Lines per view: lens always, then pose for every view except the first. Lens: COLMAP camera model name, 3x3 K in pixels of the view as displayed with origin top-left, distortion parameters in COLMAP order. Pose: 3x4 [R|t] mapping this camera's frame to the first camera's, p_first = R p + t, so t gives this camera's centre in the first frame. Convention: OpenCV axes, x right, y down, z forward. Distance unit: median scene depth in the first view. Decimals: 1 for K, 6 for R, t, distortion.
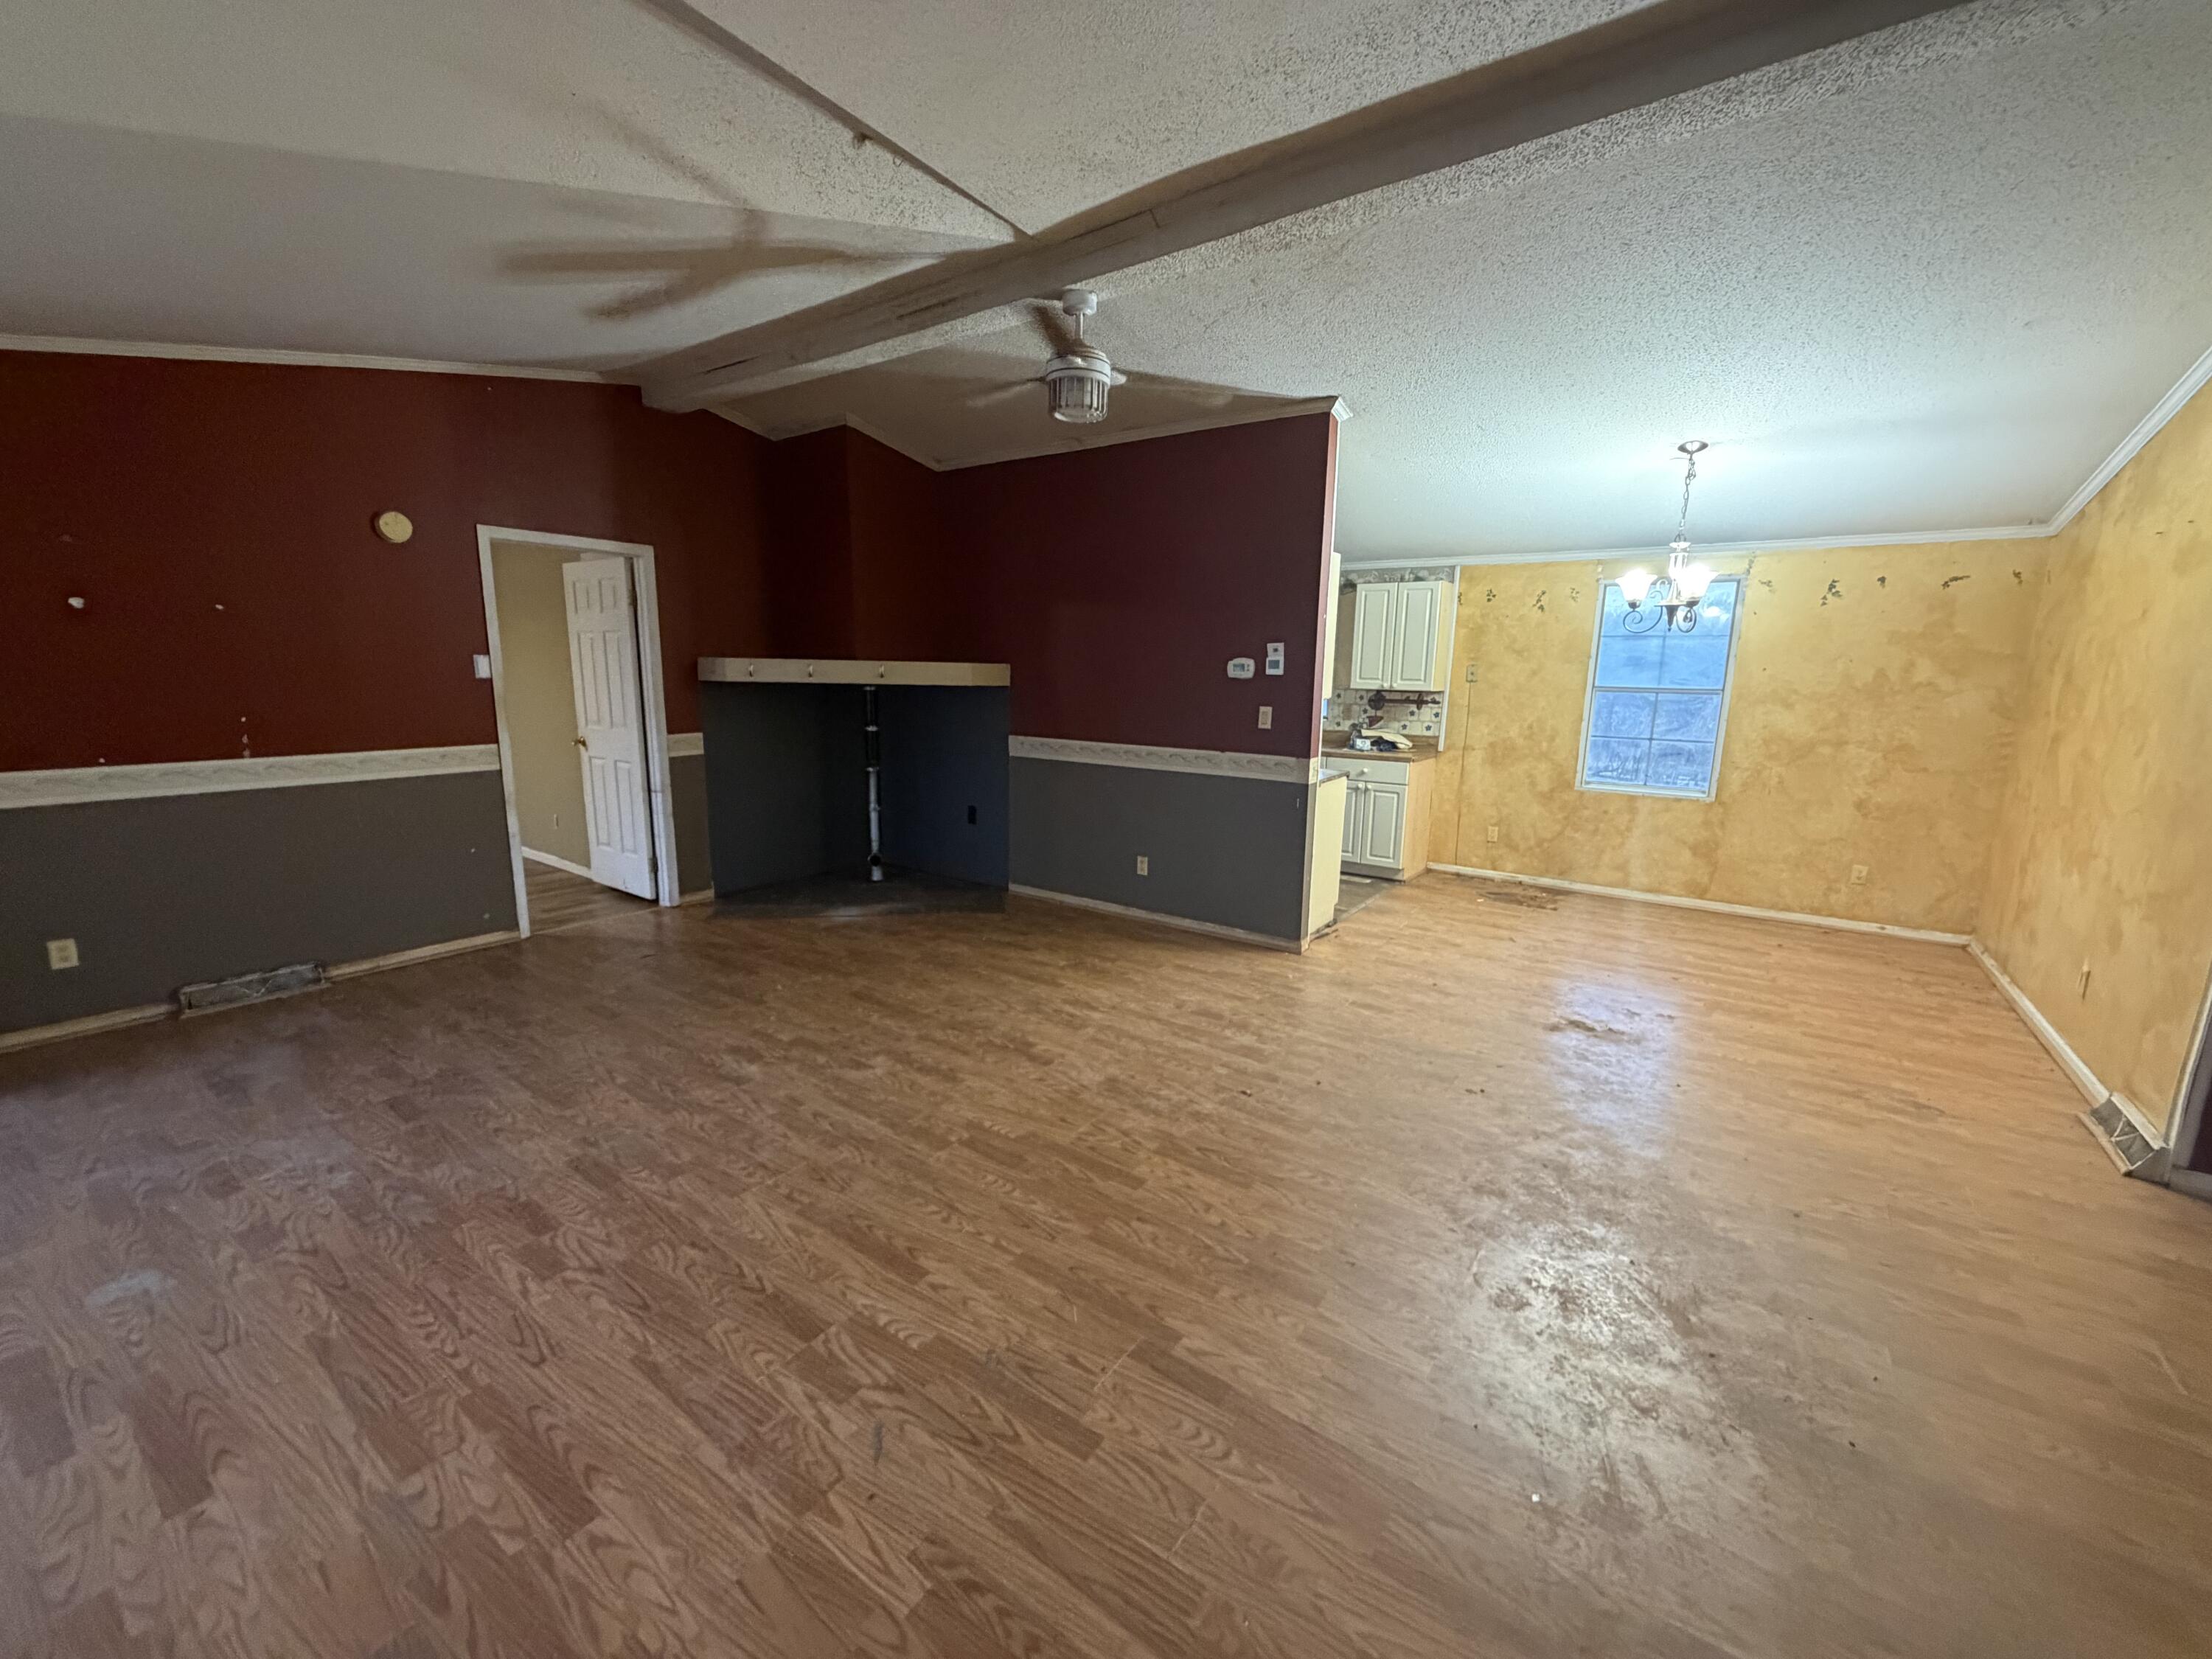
lens RADIAL K [[880.6, 0, 1099.3], [0, 880.6, 830.9], [0, 0, 1]] dist [0.001954, -0.000112]
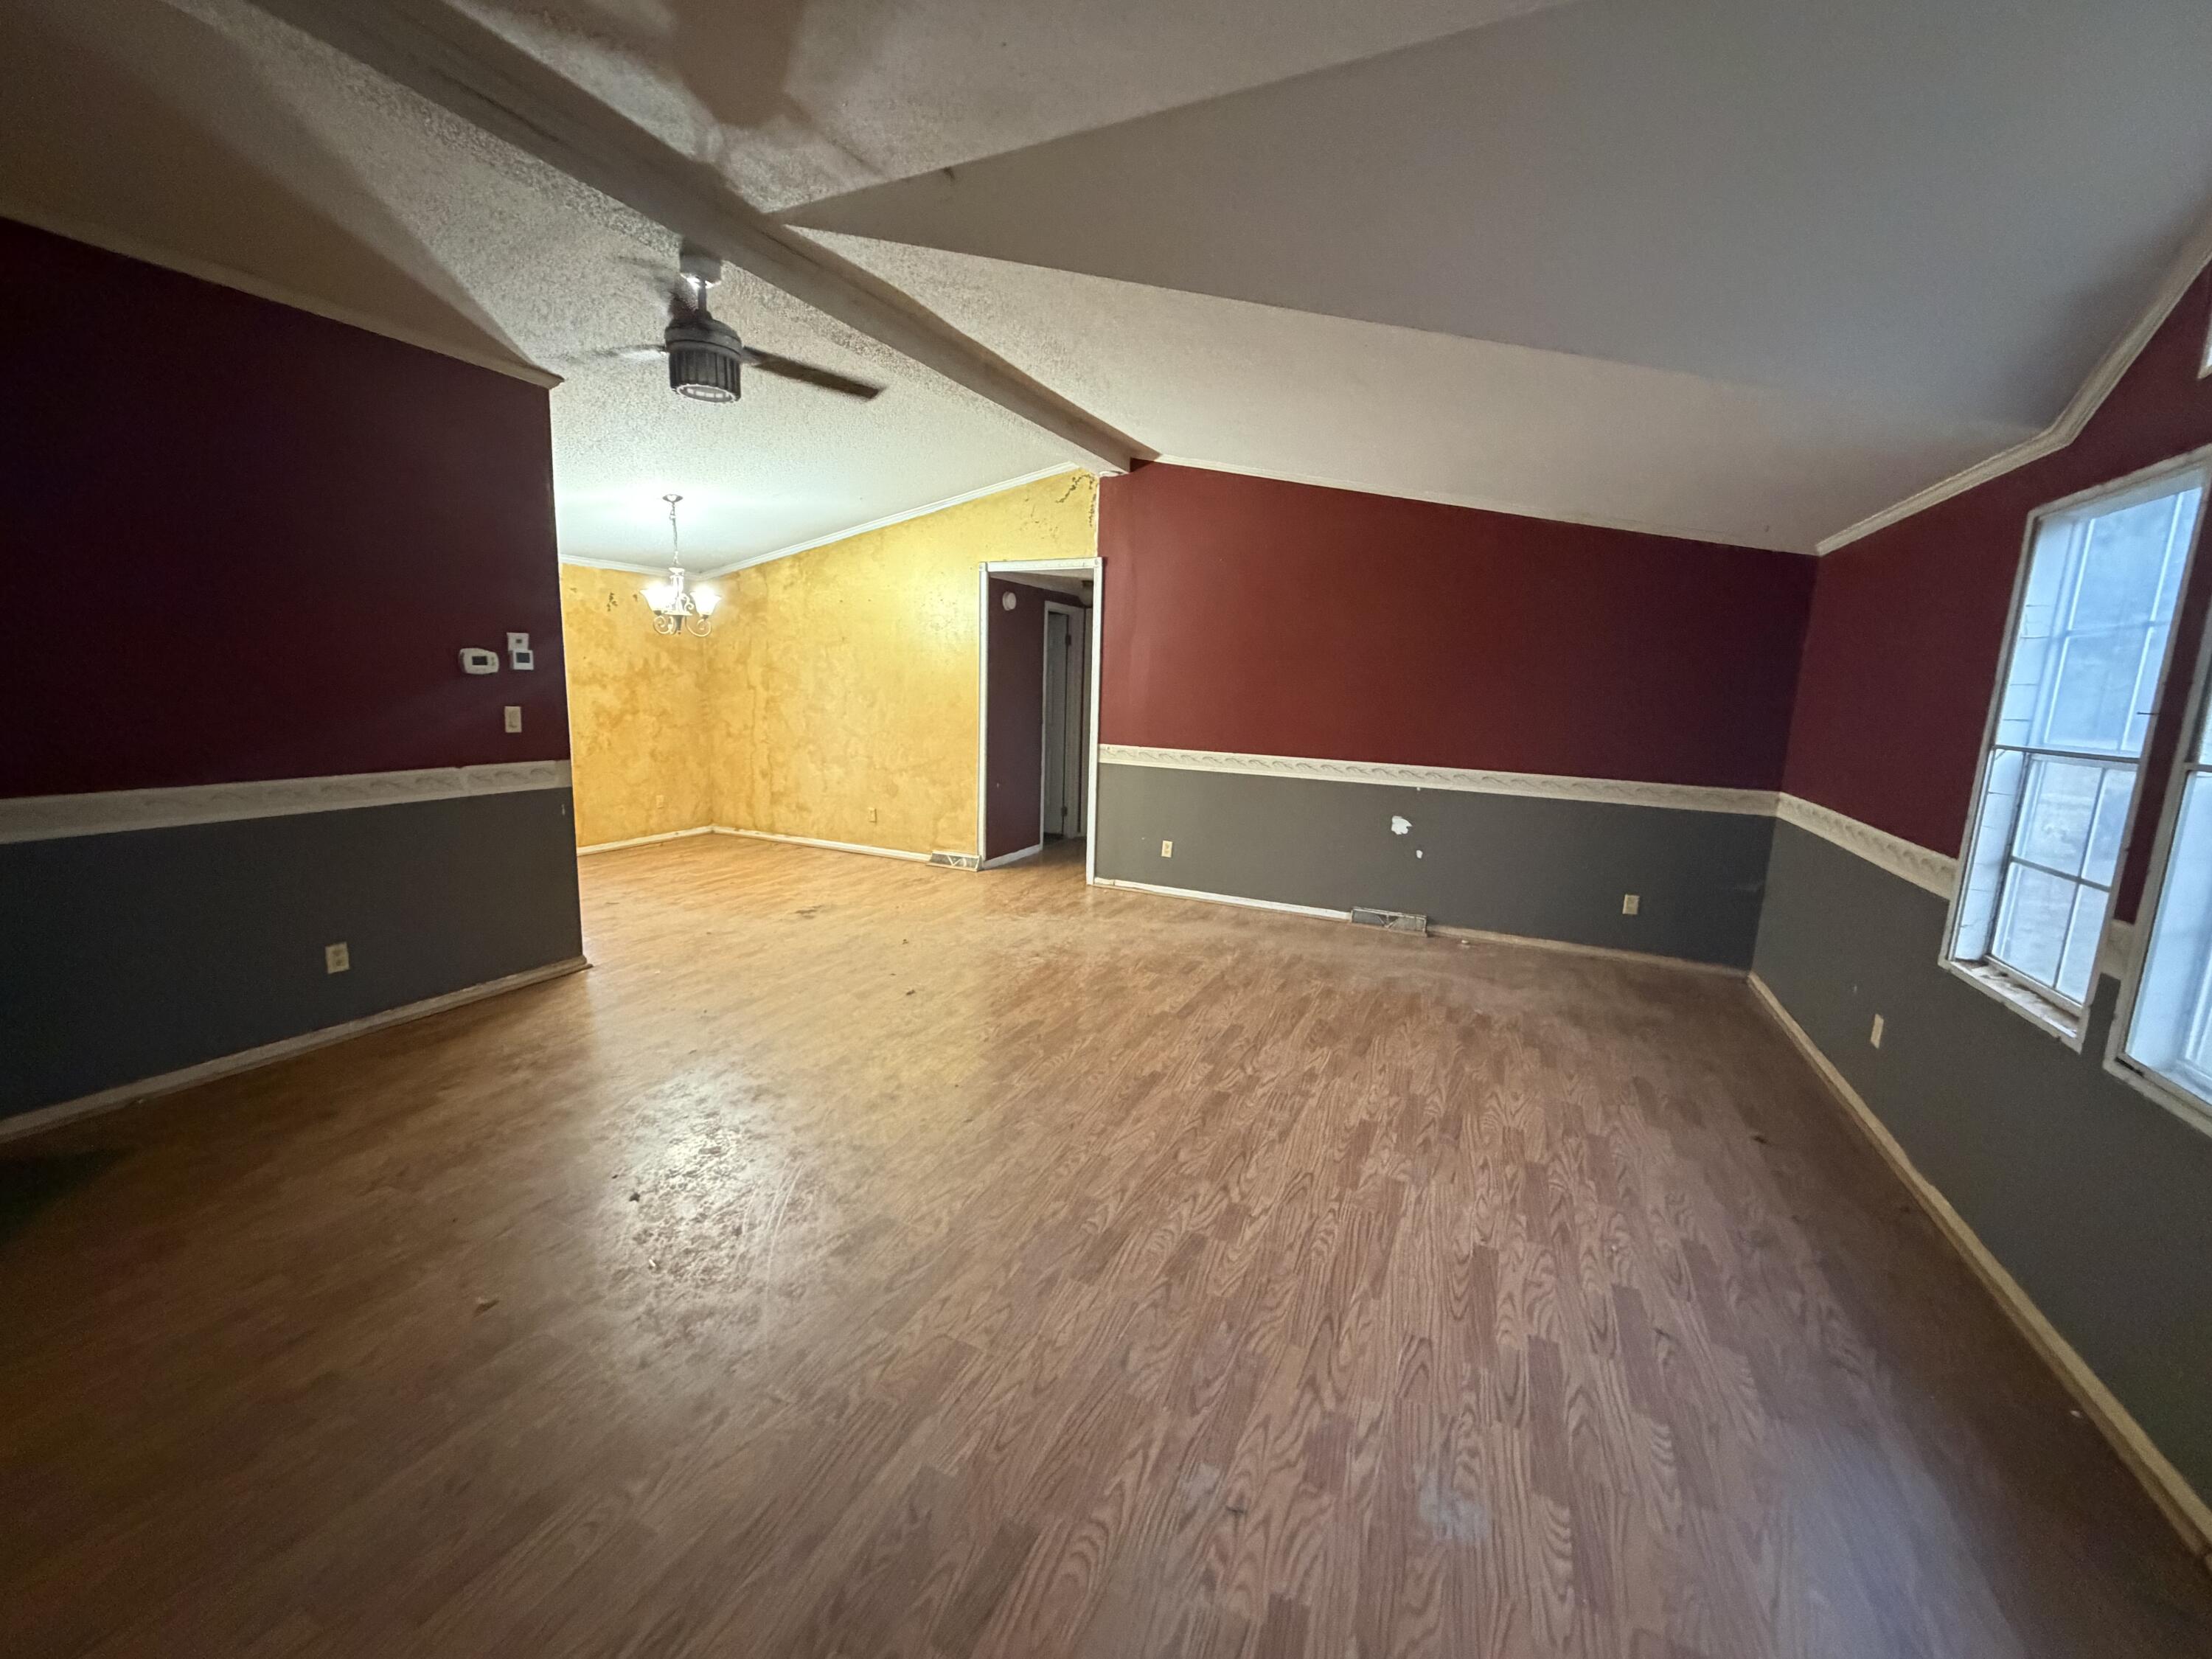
lens RADIAL K [[880.6, 0, 1101.2], [0, 880.6, 828.7], [0, 0, 1]] dist [0.001954, -0.000112]
pose [[-0.186326, -0.186508, 0.964623, -1.481245], [0.146141, 0.965633, 0.214931, -0.245720], [-0.971558, 0.181018, -0.152666, 1.153920]]
